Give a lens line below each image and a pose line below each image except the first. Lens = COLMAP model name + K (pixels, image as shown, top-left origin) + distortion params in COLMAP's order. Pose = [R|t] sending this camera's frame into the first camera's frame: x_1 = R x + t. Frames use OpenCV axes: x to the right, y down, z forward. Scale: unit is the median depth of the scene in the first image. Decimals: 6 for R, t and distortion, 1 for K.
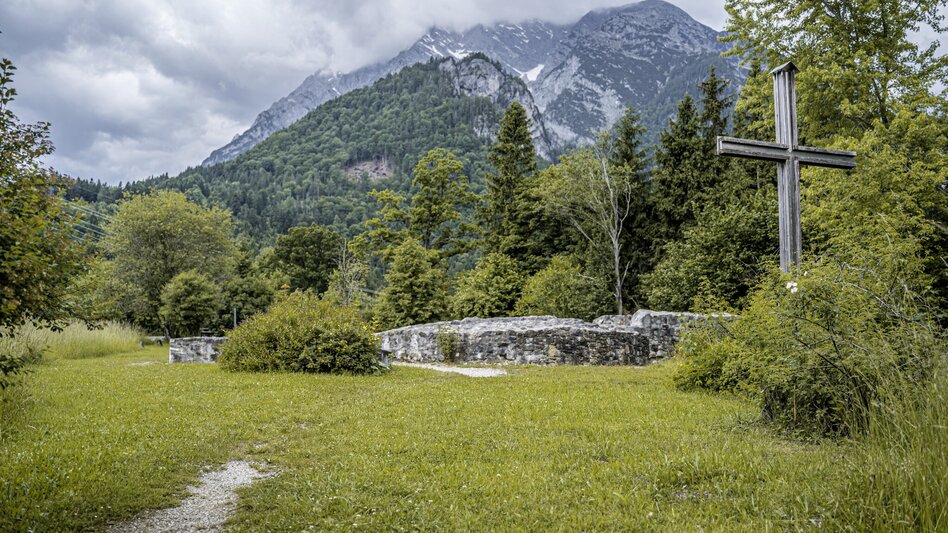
lens RADIAL K [[805.1, 0, 473.8], [0, 805.1, 265.9], [0, 0, 1]] dist [-0.014142, -0.001740]
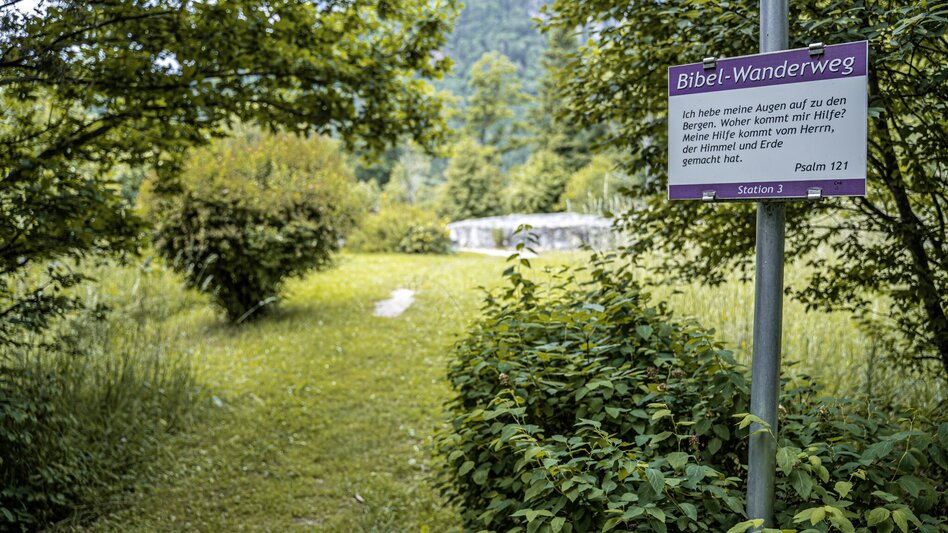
lens RADIAL K [[824.0, 0, 474.5], [0, 824.0, 265.6], [0, 0, 1]] dist [-0.003154, 0.000400]
pose [[0.997765, 0.007357, -0.066417, 0.007245], [0.001866, 0.990465, 0.137749, -0.015403], [0.066797, -0.137565, 0.988238, -0.135887]]
